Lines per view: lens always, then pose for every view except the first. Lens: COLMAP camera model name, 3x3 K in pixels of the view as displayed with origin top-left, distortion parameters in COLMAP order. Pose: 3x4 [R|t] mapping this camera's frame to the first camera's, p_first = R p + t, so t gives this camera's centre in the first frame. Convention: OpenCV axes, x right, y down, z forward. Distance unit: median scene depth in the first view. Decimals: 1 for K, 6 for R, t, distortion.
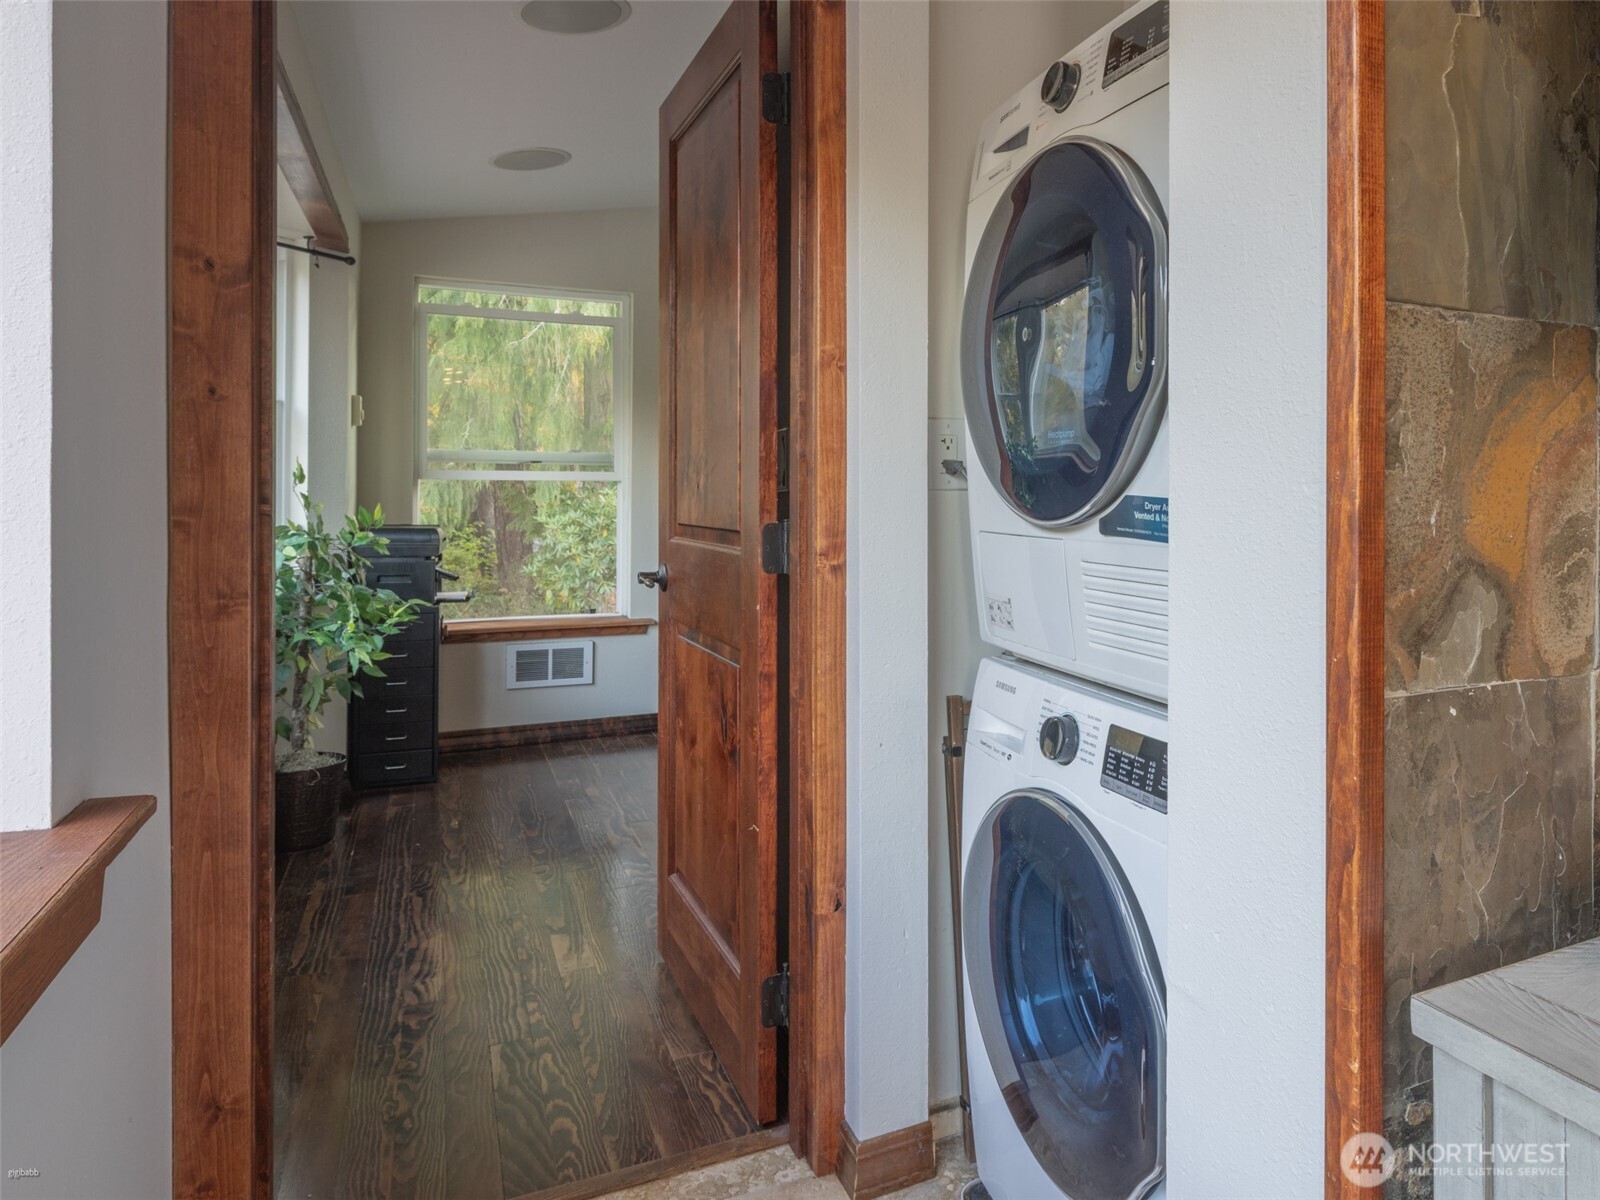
lens RADIAL K [[944.0, 0, 879.7], [0, 944.0, 487.5], [0, 0, 1]] dist [0.001500, 0.000879]
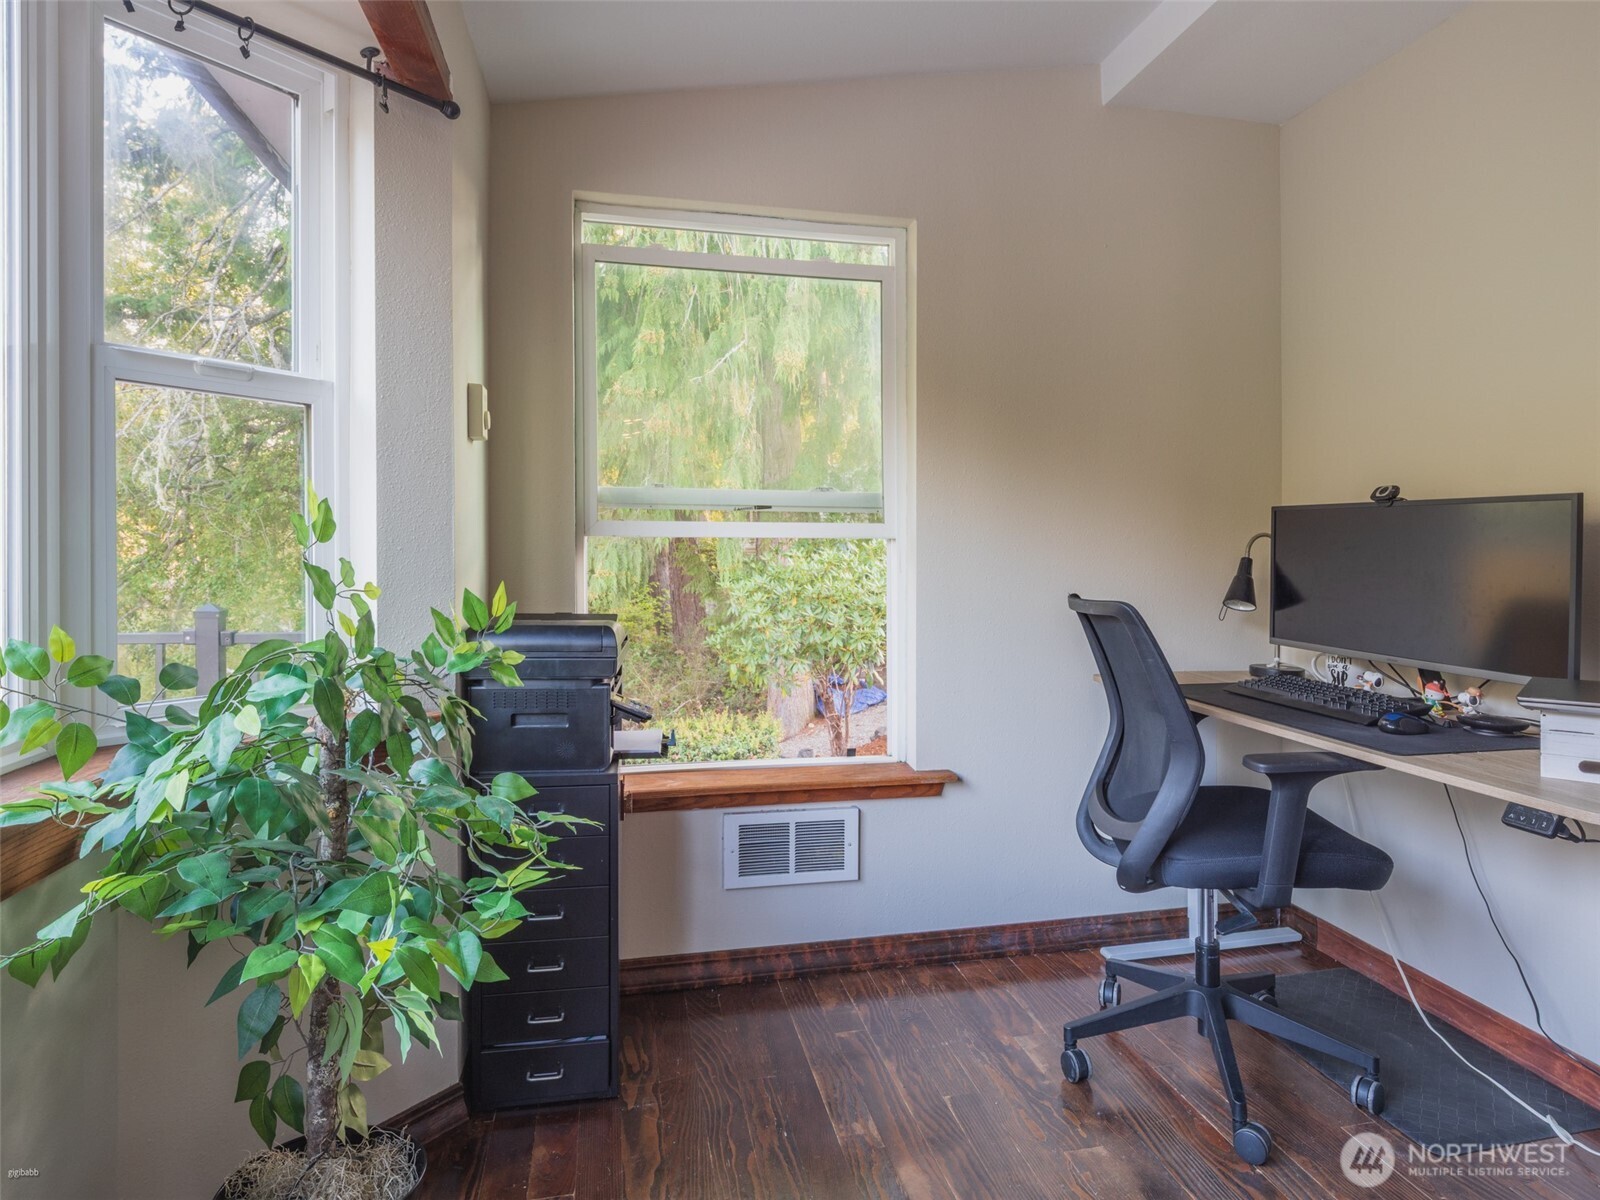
lens RADIAL K [[884.5, 0, 800.0], [0, 884.5, 600.0], [0, 0, 1]] dist [0.004204, 0.000106]
pose [[0.972584, 0.013159, -0.232181, -0.215812], [0.000423, 0.998296, 0.058352, -0.000874], [0.232553, -0.056850, 0.970921, 0.466930]]
